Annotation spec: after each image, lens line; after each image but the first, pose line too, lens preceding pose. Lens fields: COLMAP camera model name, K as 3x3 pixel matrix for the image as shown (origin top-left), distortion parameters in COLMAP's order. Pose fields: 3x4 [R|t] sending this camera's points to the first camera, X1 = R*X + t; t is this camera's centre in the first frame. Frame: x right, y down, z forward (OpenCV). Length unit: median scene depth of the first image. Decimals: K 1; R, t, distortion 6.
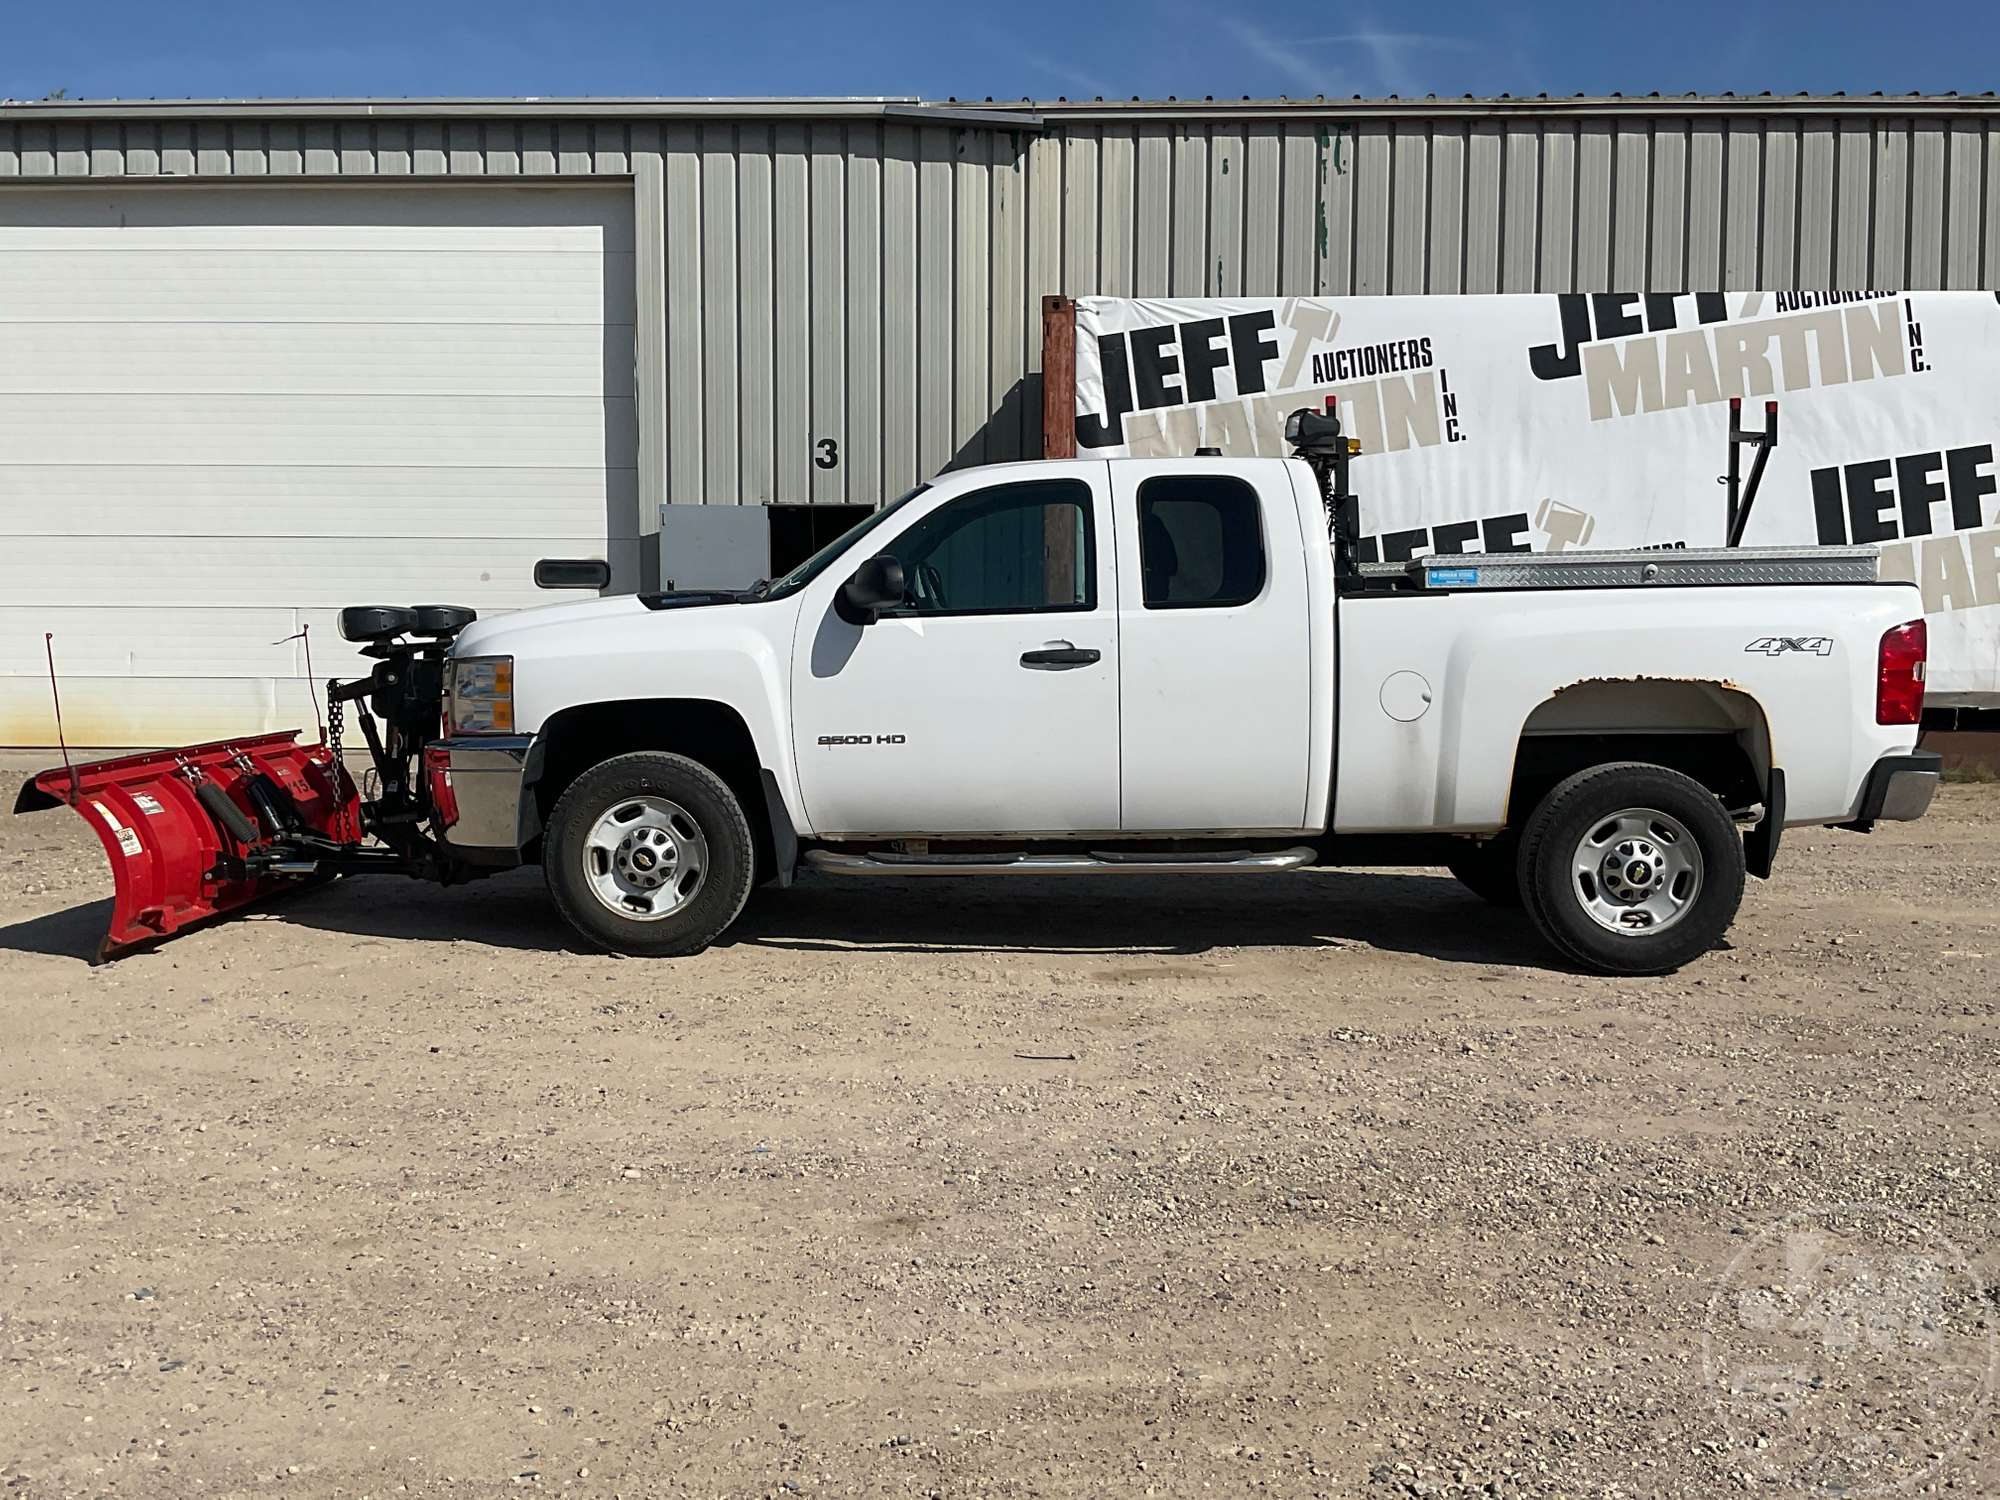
lens RADIAL K [[1985.2, 0, 1010.8], [0, 1985.2, 749.9], [0, 0, 1]] dist [0.114220, -0.311068]
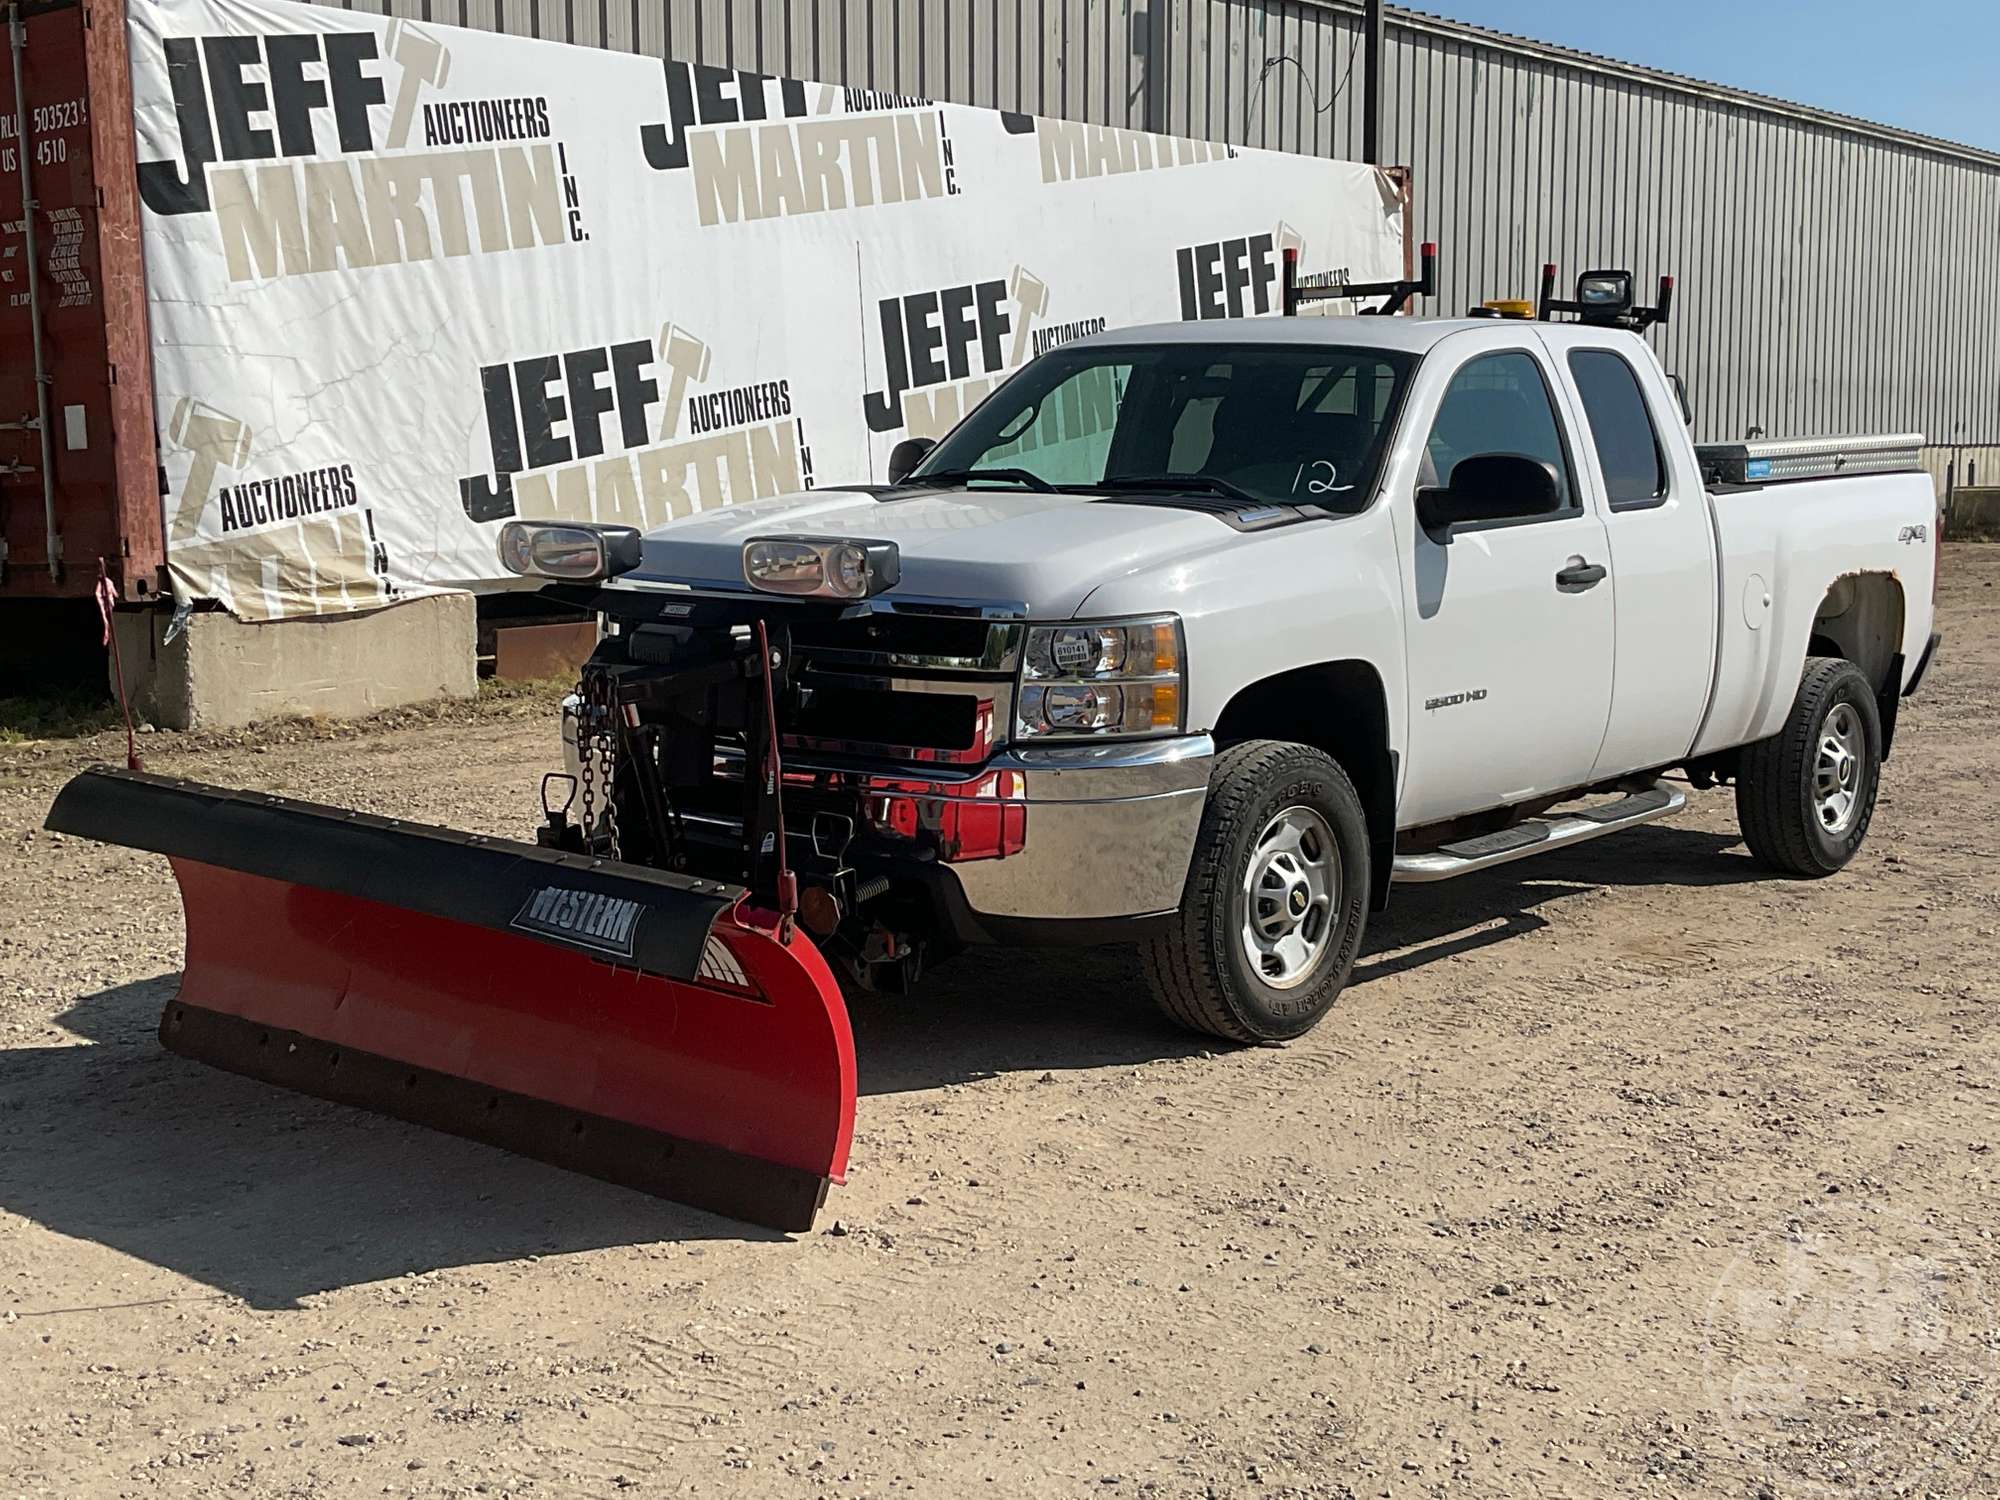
lens RADIAL K [[2488.1, 0, 994.3], [0, 2488.1, 774.2], [0, 0, 1]] dist [0.114120, -0.259543]
pose [[0.619597, -0.105962, 0.777735, -0.447630], [0.047266, 0.994085, 0.097783, -0.037743], [-0.783496, -0.023826, 0.620940, 0.275472]]
